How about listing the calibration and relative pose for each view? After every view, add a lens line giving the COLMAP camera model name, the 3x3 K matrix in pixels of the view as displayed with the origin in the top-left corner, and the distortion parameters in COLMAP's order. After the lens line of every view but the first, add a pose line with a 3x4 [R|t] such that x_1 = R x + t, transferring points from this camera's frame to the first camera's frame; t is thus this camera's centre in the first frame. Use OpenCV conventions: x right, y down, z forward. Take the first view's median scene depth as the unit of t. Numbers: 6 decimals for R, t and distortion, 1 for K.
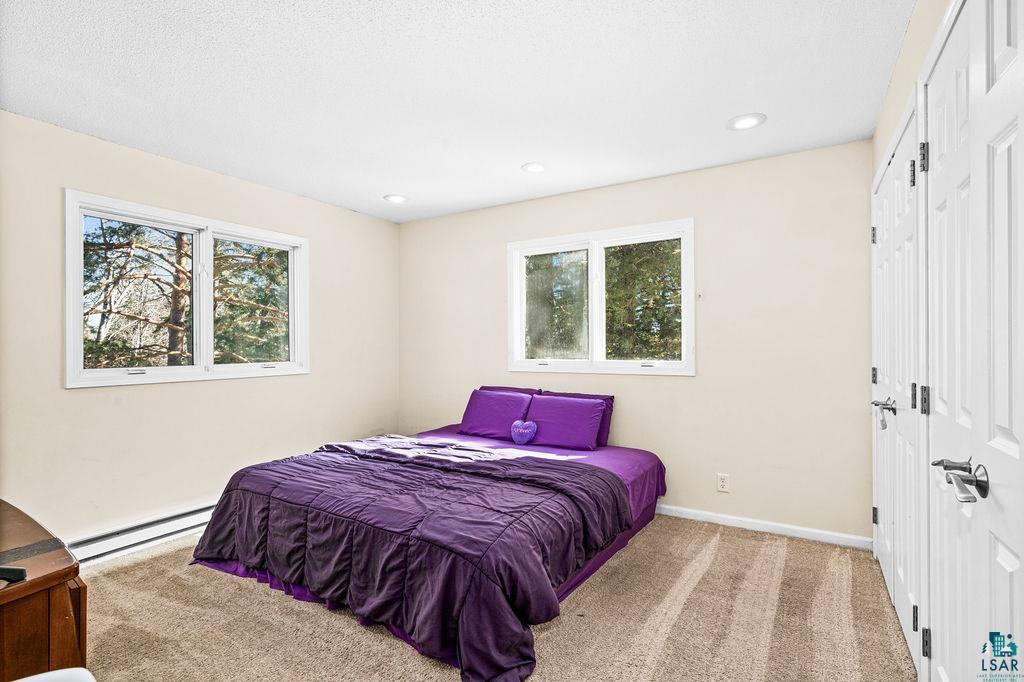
lens RADIAL K [[496.9, 0, 510.2], [0, 496.9, 341.7], [0, 0, 1]] dist [0.004818, 0.001804]
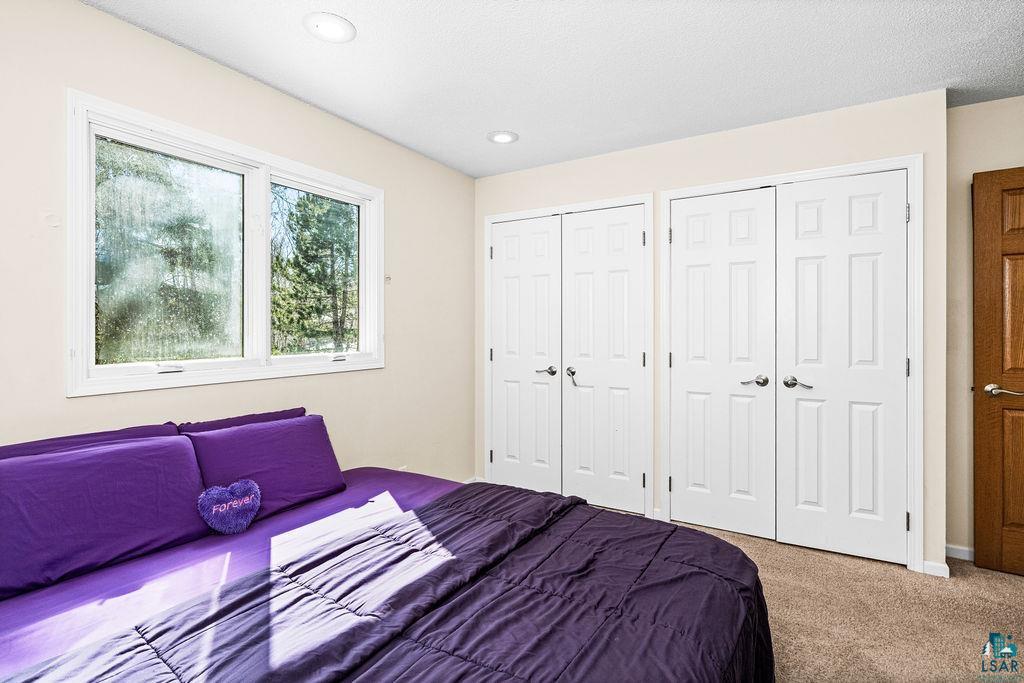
lens RADIAL K [[496.9, 0, 512.1], [0, 496.9, 333.4], [0, 0, 1]] dist [0.004818, 0.001804]
pose [[-0.017832, -0.002907, 0.999837, -0.477403], [-0.002951, 0.999992, 0.002854, 0.003729], [-0.999837, -0.002900, -0.017840, 0.716208]]
